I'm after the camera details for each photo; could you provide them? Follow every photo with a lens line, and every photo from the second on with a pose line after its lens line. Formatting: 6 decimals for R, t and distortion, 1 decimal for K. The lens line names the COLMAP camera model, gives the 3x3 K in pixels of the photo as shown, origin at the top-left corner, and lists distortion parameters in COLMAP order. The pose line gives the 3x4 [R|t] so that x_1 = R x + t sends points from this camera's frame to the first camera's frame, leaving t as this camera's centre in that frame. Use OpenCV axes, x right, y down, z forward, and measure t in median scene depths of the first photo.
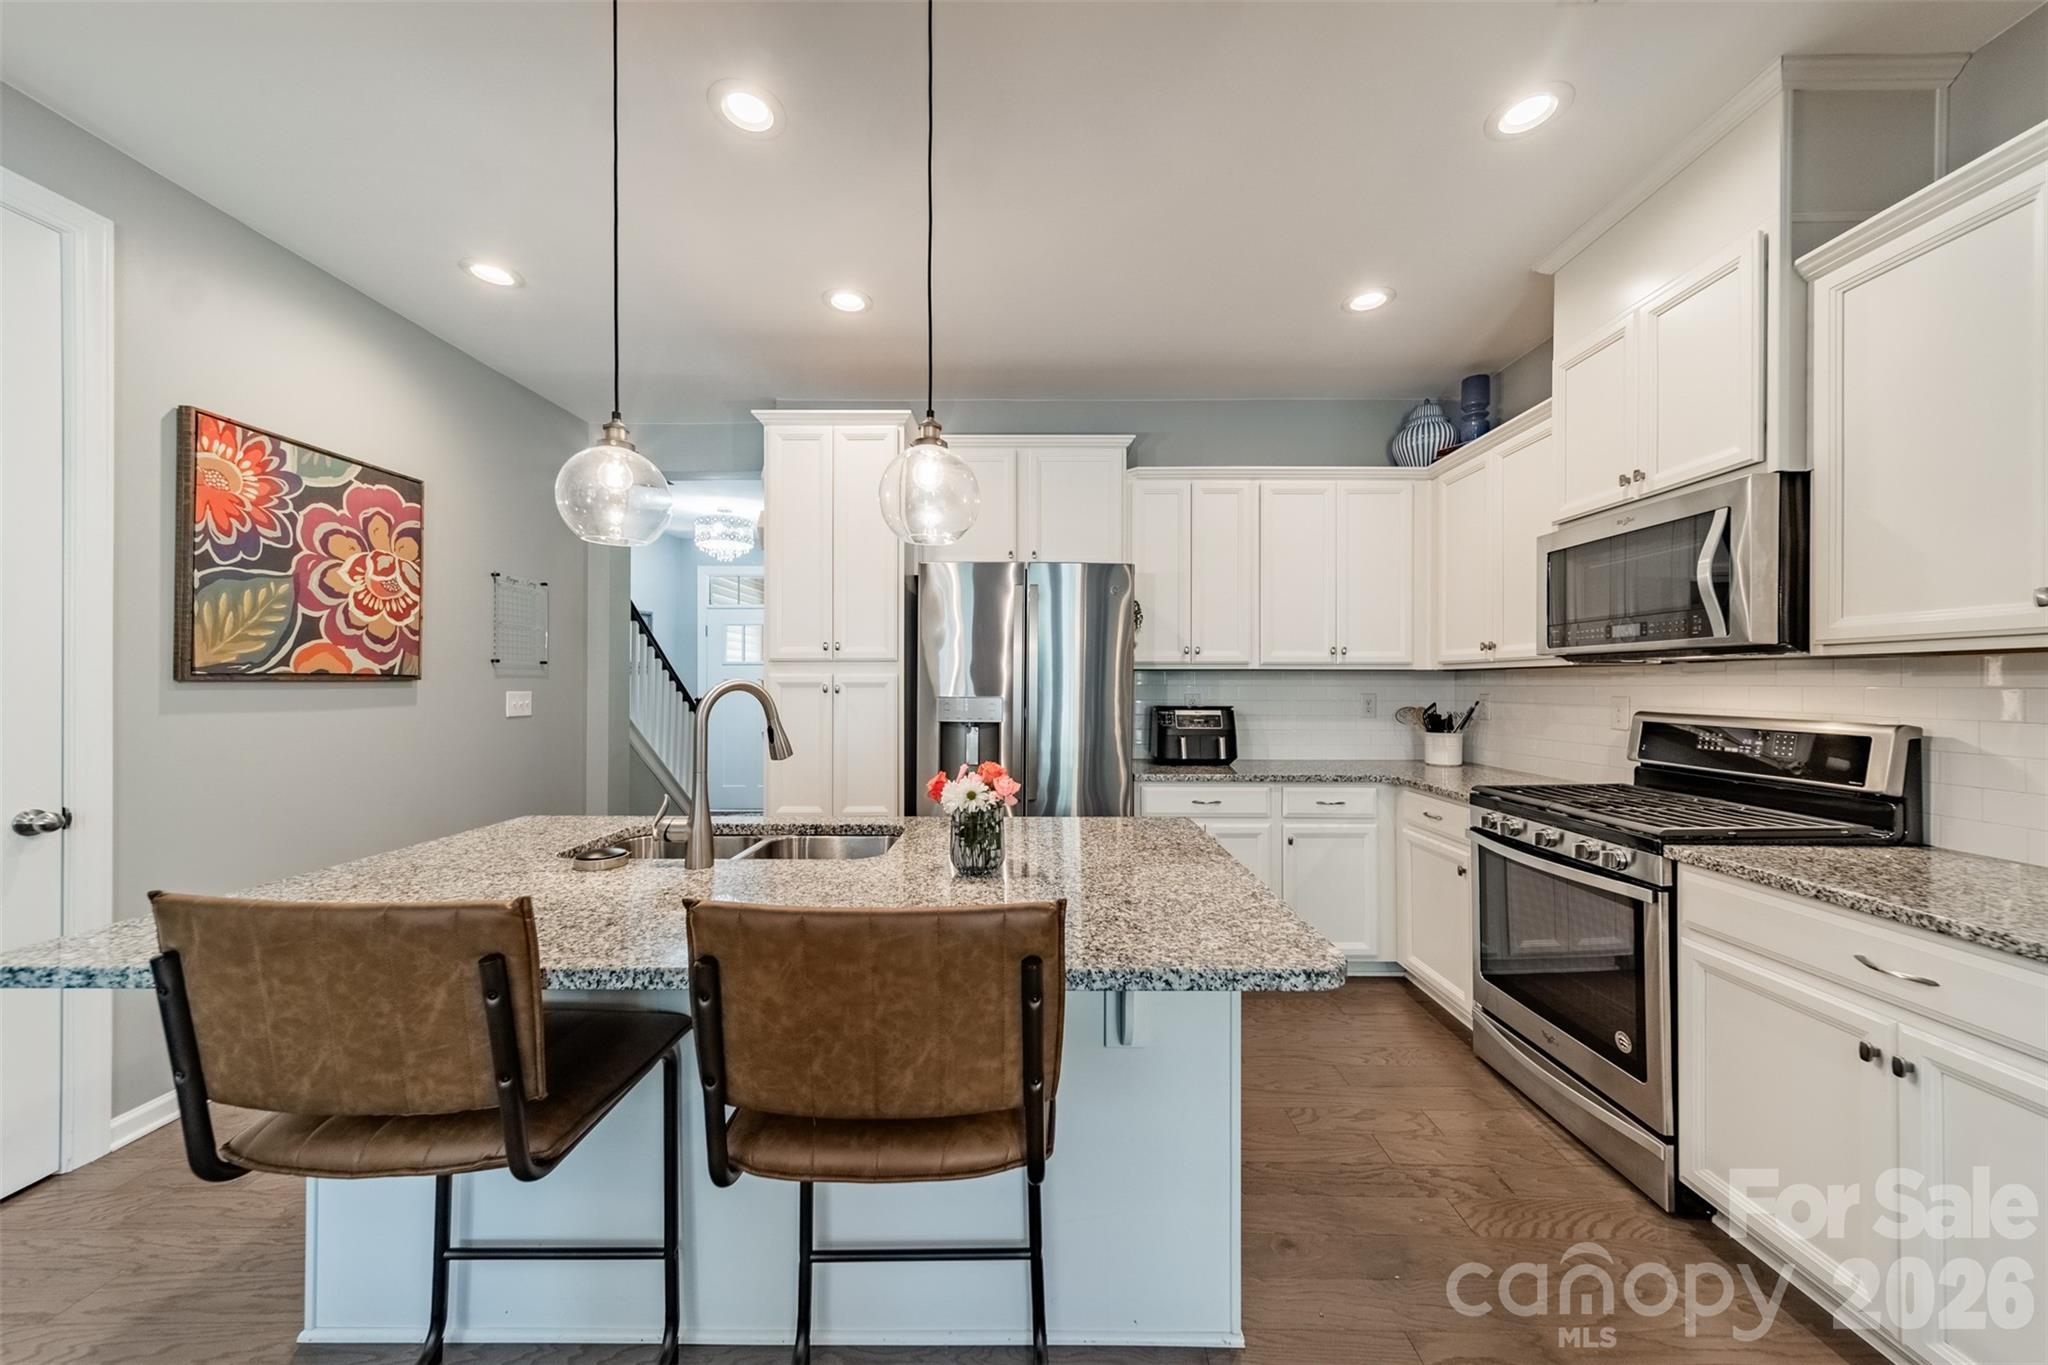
lens RADIAL K [[723.7, 0, 1030.1], [0, 723.7, 680.7], [0, 0, 1]] dist [0.006888, 0.000449]
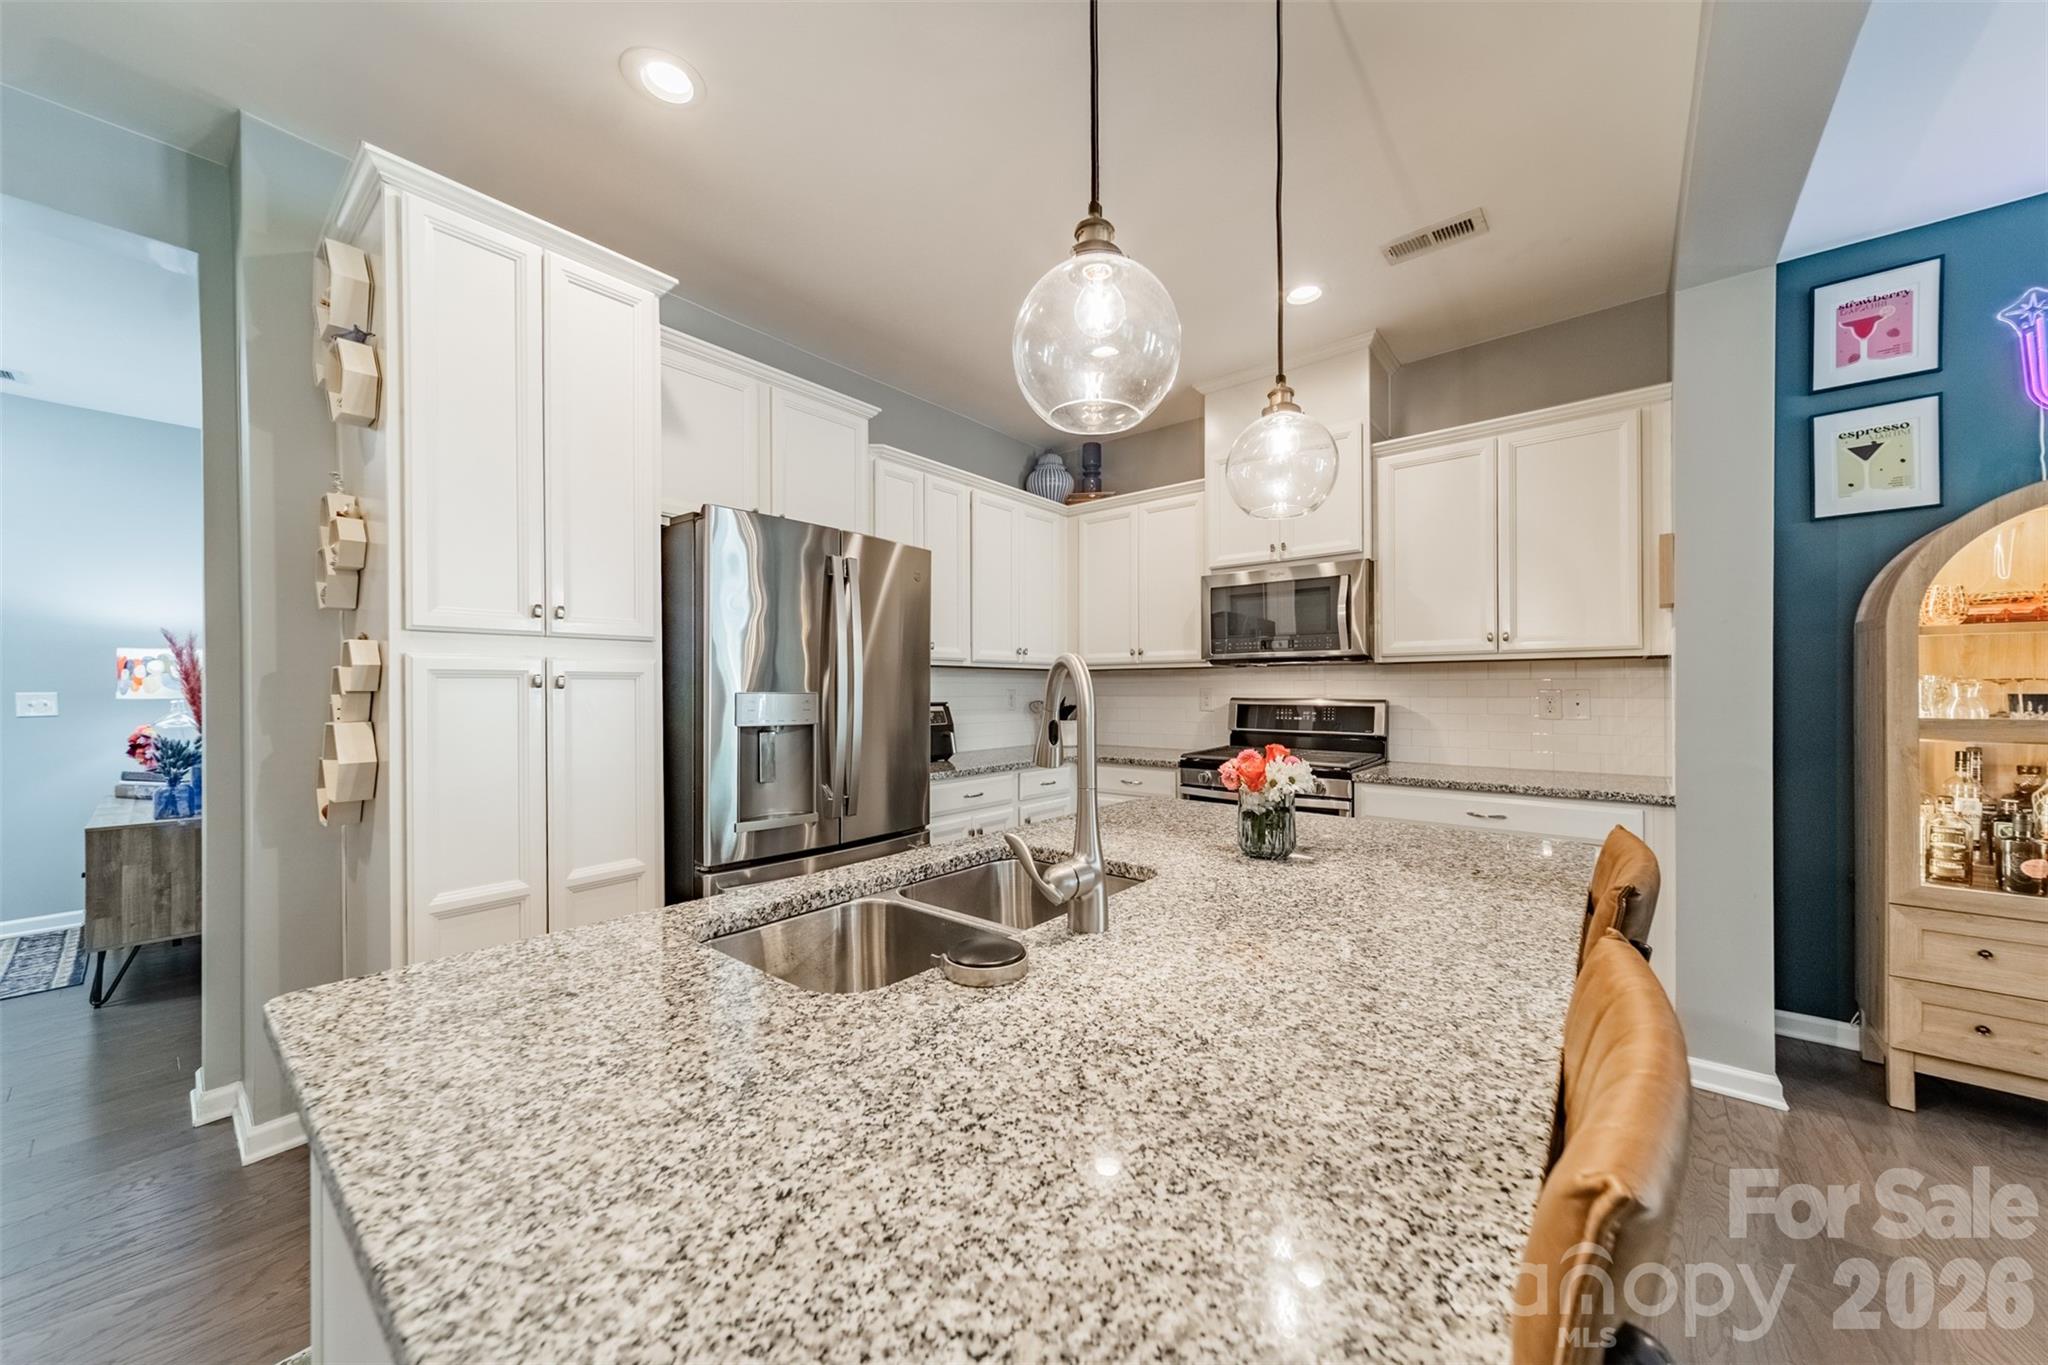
lens RADIAL K [[723.7, 0, 1032.6], [0, 723.7, 687.9], [0, 0, 1]] dist [0.006888, 0.000449]
pose [[0.622345, -0.000742, 0.782743, -0.637865], [-0.000163, 0.999999, 0.001078, 0.020222], [-0.782743, -0.000799, 0.622344, 0.389859]]
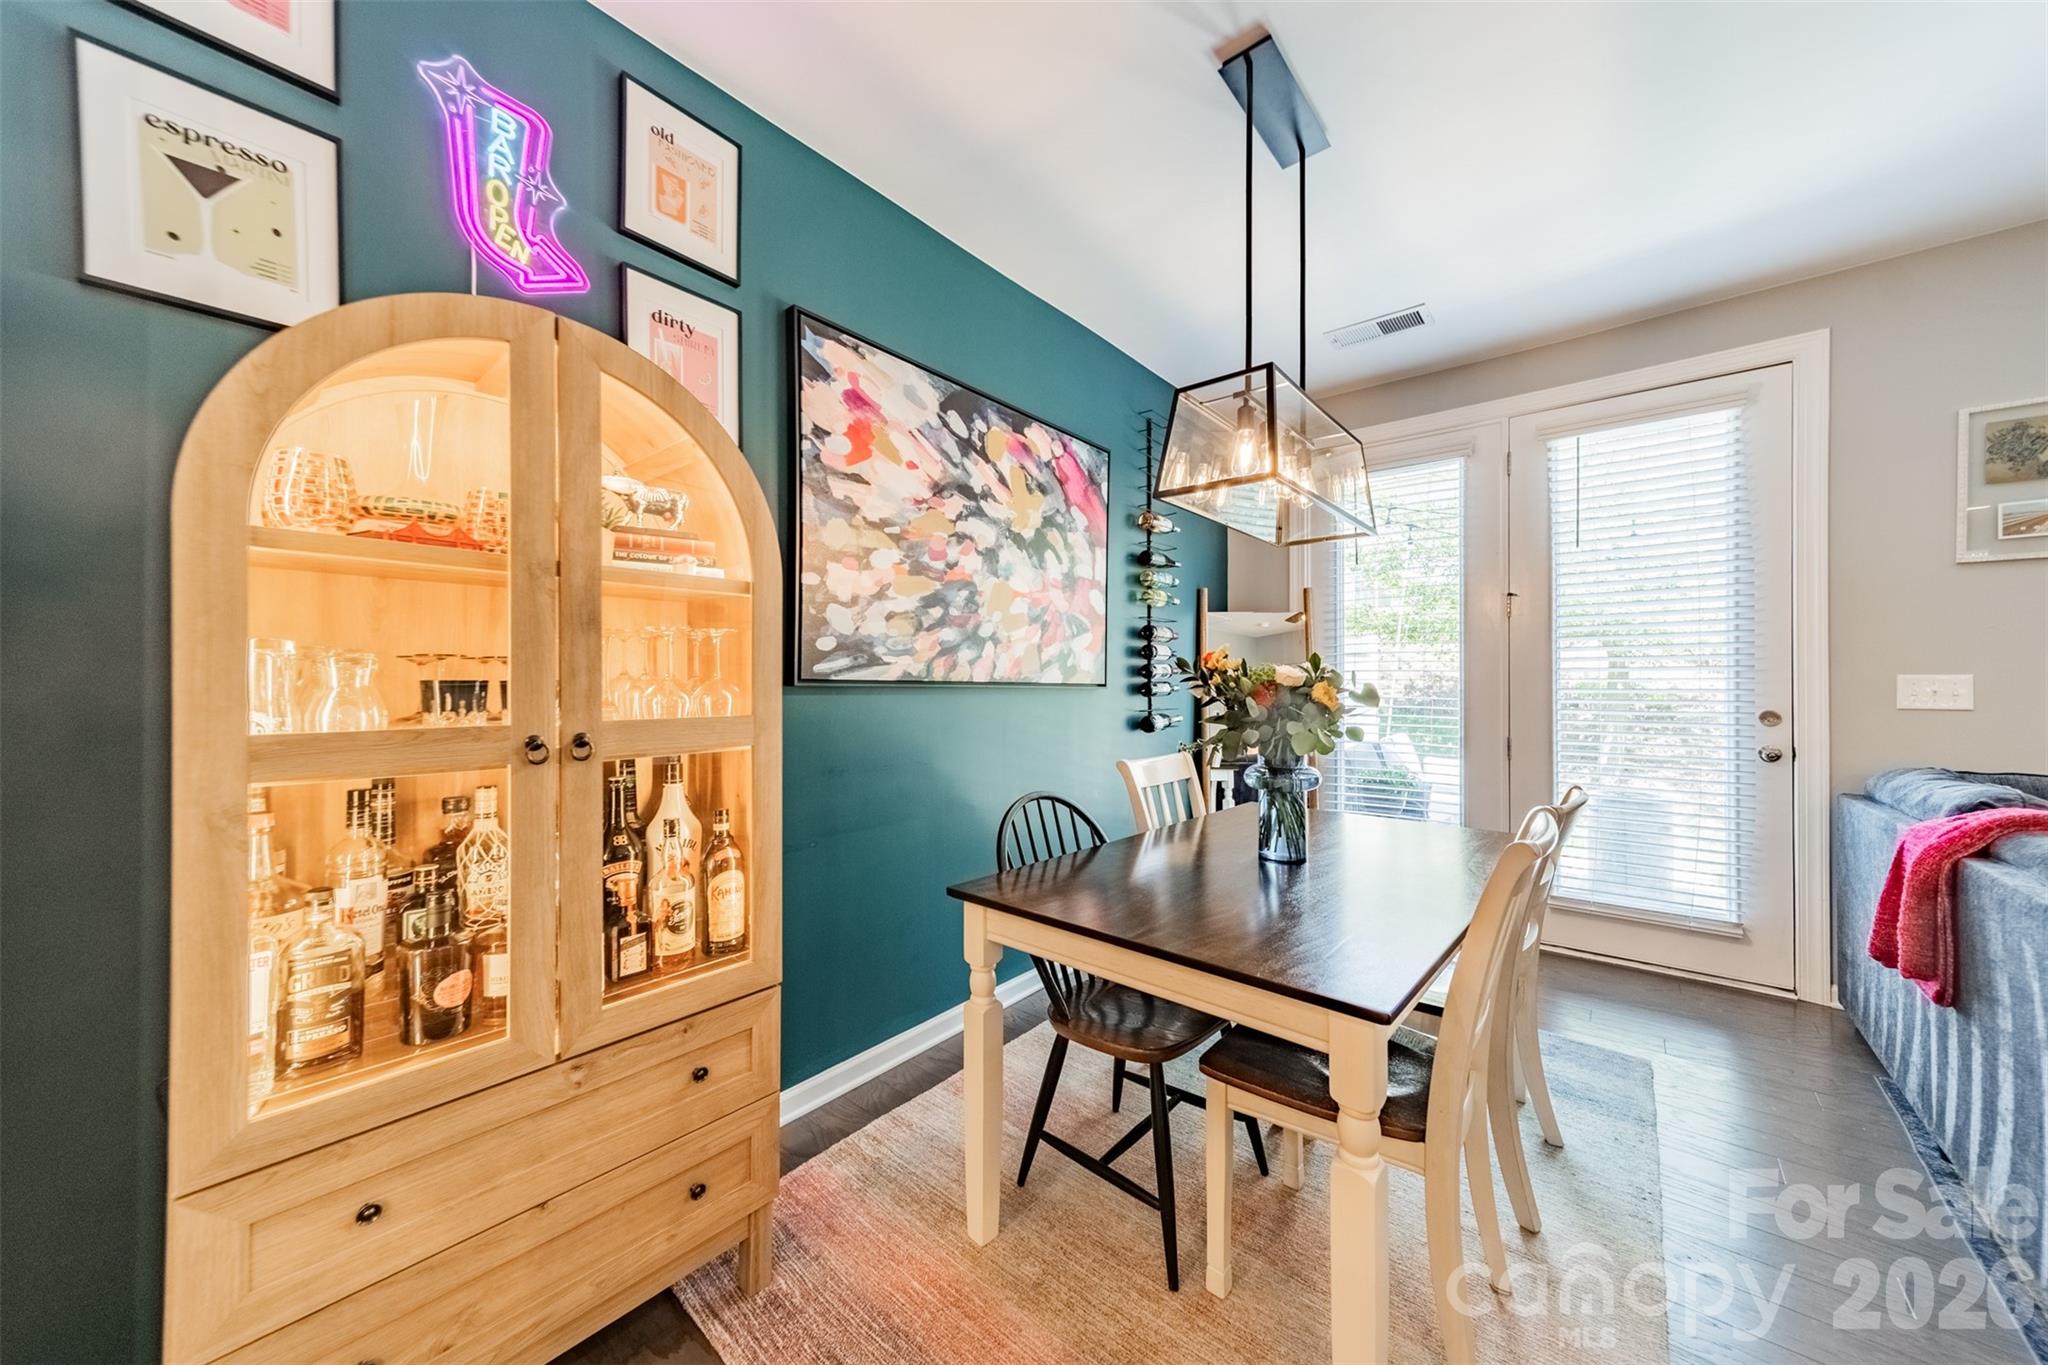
lens RADIAL K [[723.7, 0, 1031.3], [0, 723.7, 681.6], [0, 0, 1]] dist [0.006888, 0.000449]
pose [[-0.775766, -0.000465, 0.631020, 0.143078], [-0.002057, 0.999996, -0.001792, 0.028301], [-0.631017, -0.002689, -0.775764, 0.145855]]
